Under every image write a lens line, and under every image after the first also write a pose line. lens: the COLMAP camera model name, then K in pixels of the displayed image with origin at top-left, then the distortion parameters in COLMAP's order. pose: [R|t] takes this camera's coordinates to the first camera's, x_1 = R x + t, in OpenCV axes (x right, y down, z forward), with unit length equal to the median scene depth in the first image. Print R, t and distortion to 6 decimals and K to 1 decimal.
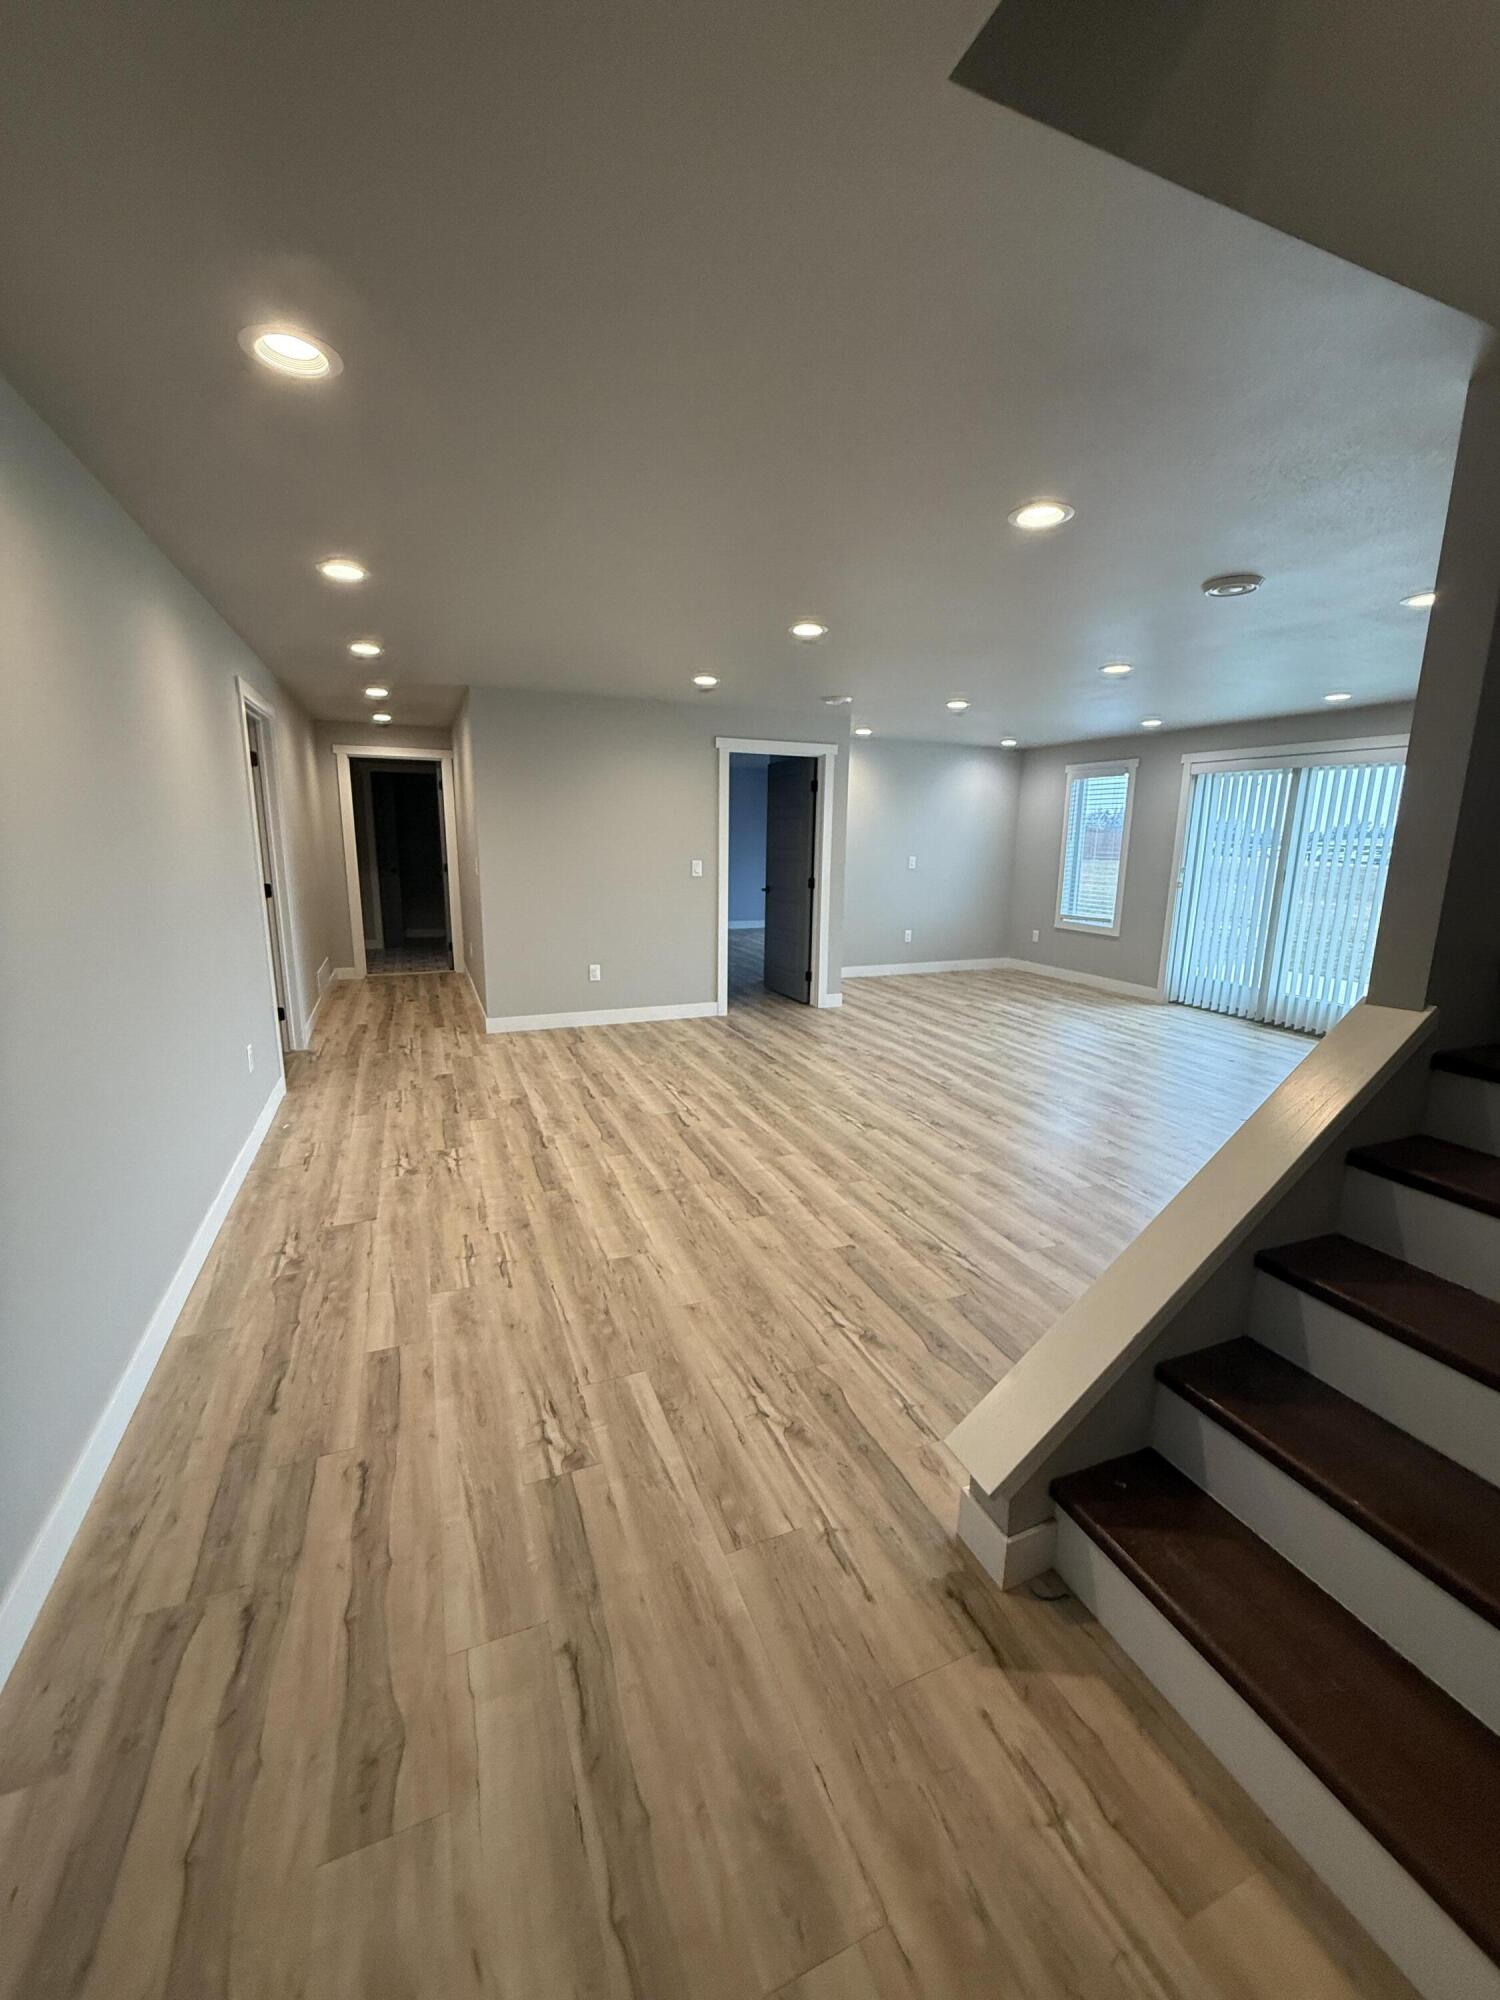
lens RADIAL K [[795.0, 0, 751.7], [0, 795.0, 1001.5], [0, 0, 1]] dist [-0.002660, 0.000488]
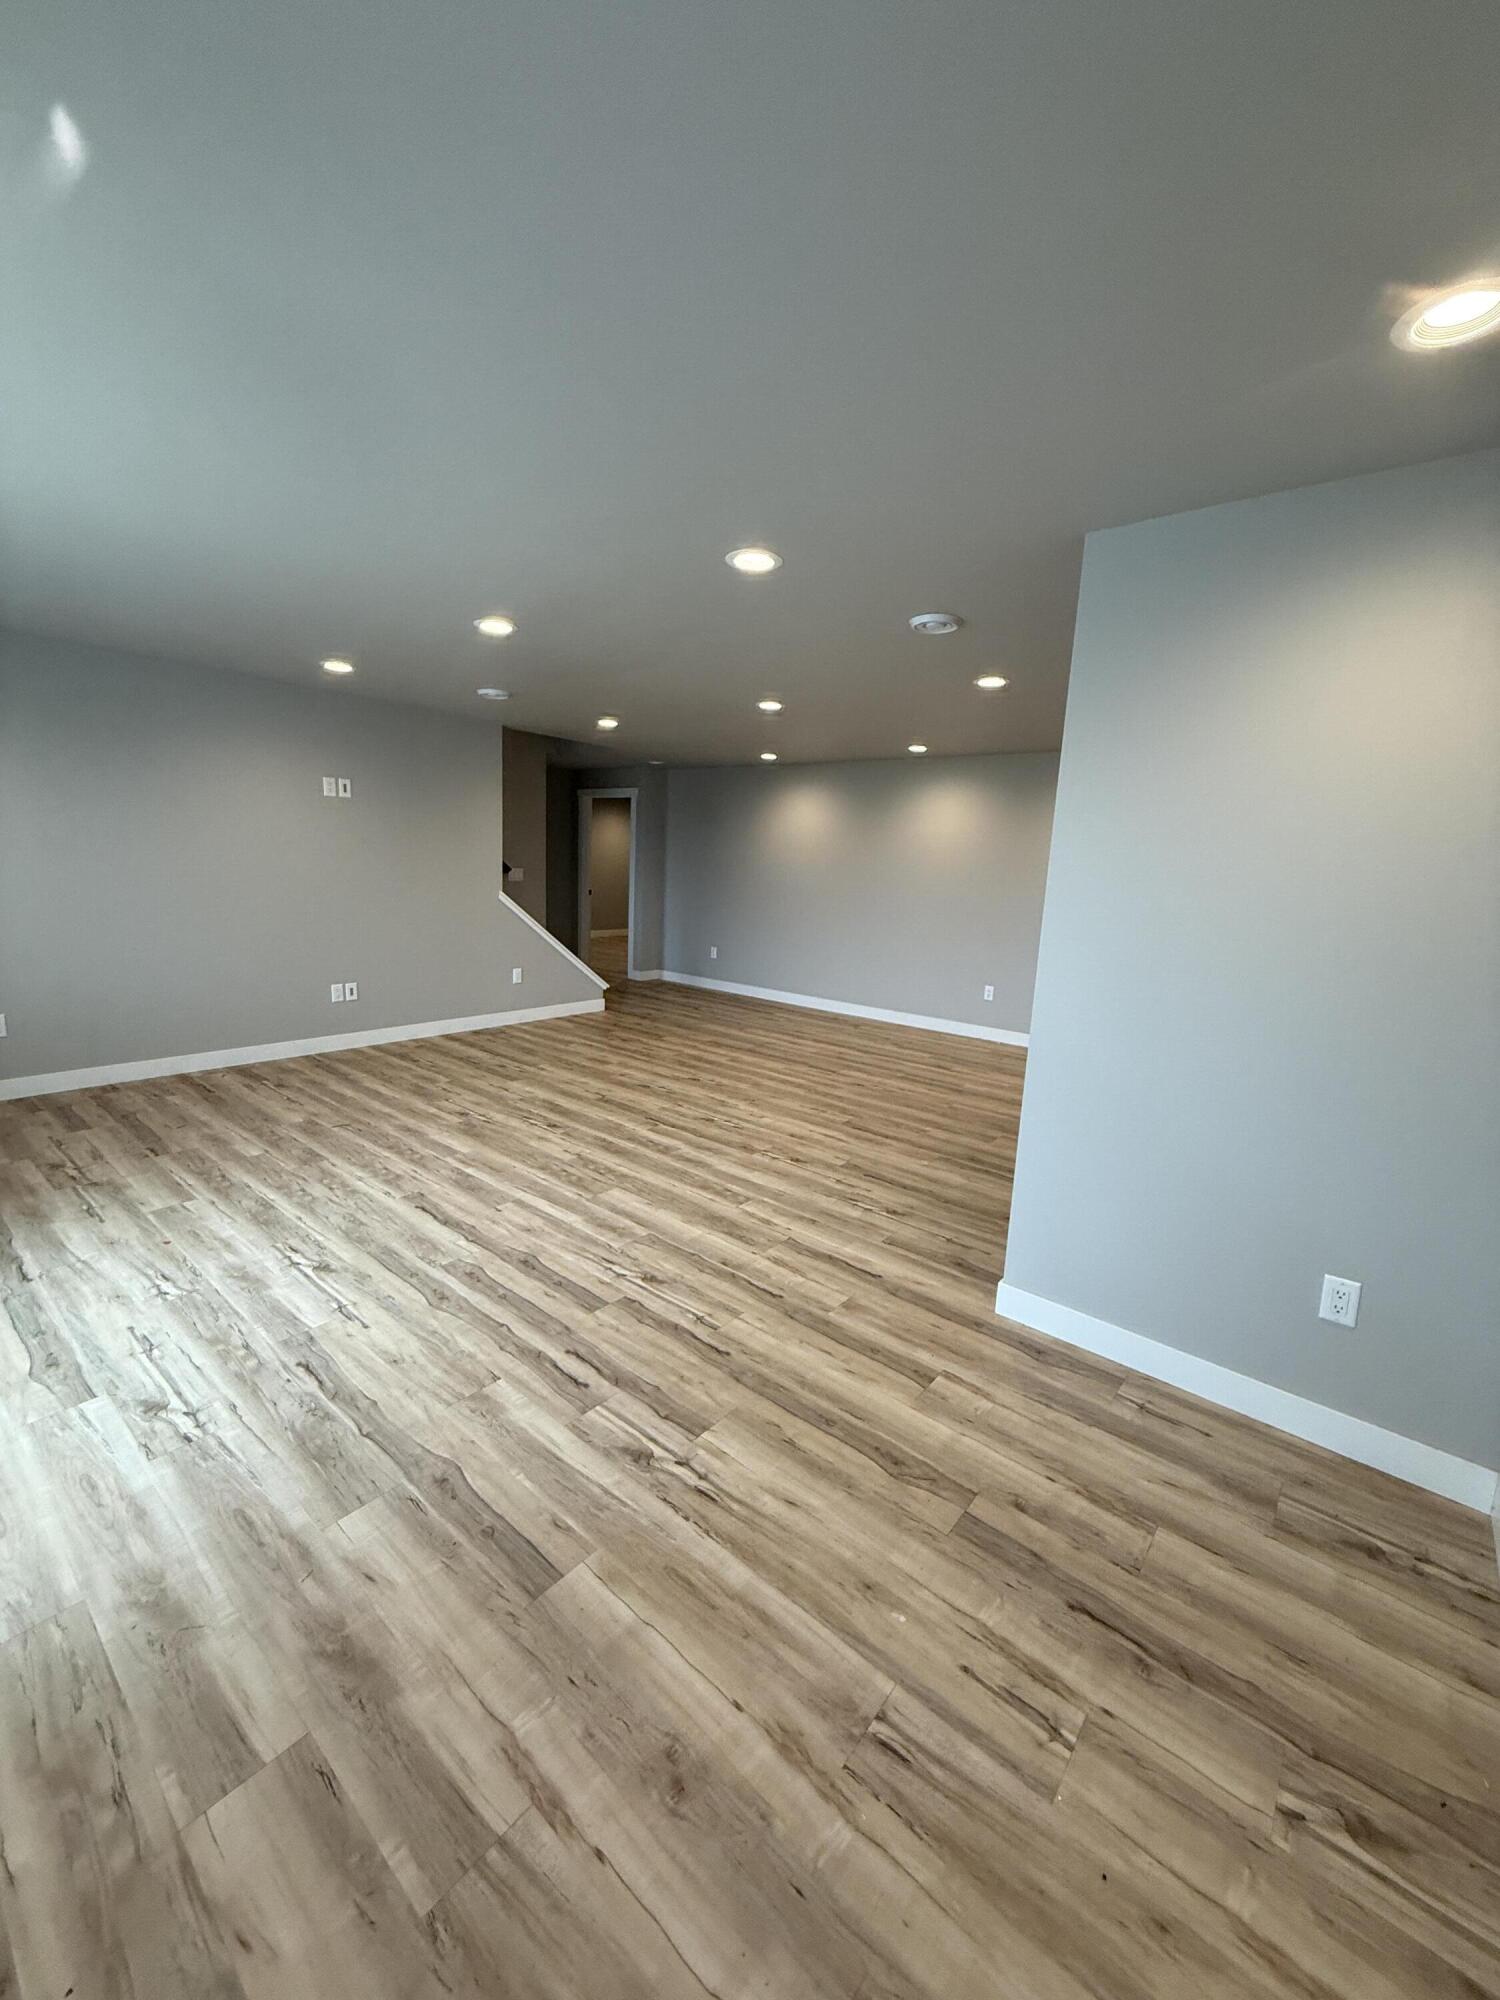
lens RADIAL K [[795.0, 0, 755.5], [0, 795.0, 996.0], [0, 0, 1]] dist [-0.002660, 0.000488]
pose [[-0.879052, 0.023959, -0.476123, 0.563618], [-0.158312, 0.927387, 0.338954, -0.354986], [0.449671, 0.373335, -0.811429, 1.718191]]
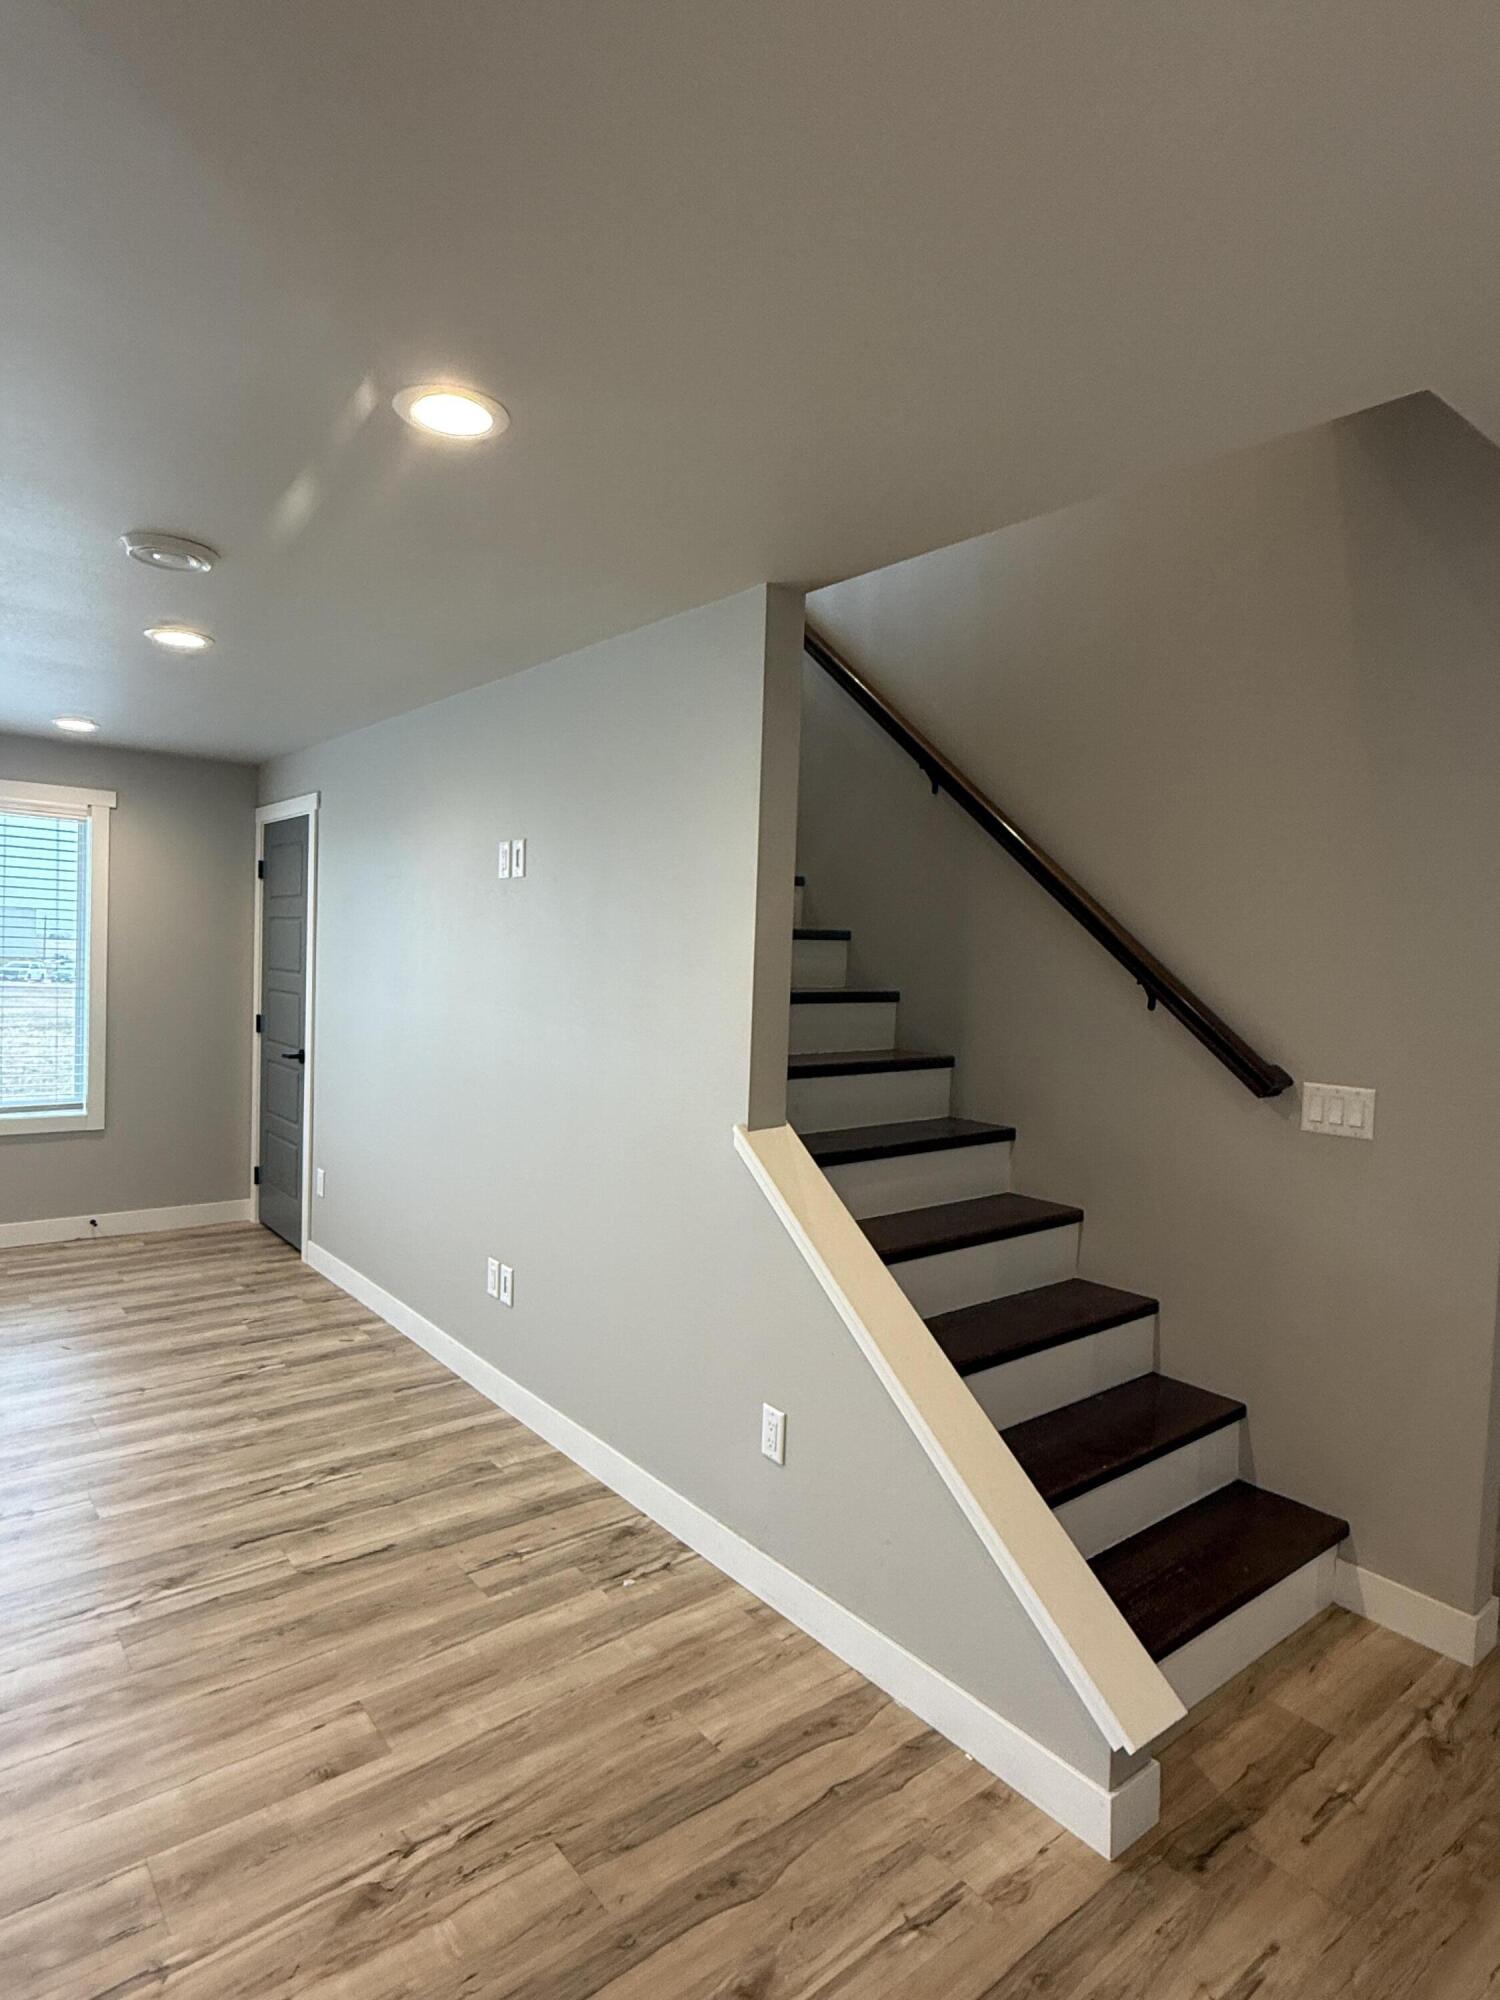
lens RADIAL K [[1125.2, 0, 751.2], [0, 1125.2, 999.9], [0, 0, 1]] dist [-0.003988, 0.001602]
pose [[-0.277438, -0.069200, 0.958248, -0.231923], [0.160483, 0.980051, 0.117238, -0.128126], [-0.947245, 0.186309, -0.260798, 0.519636]]
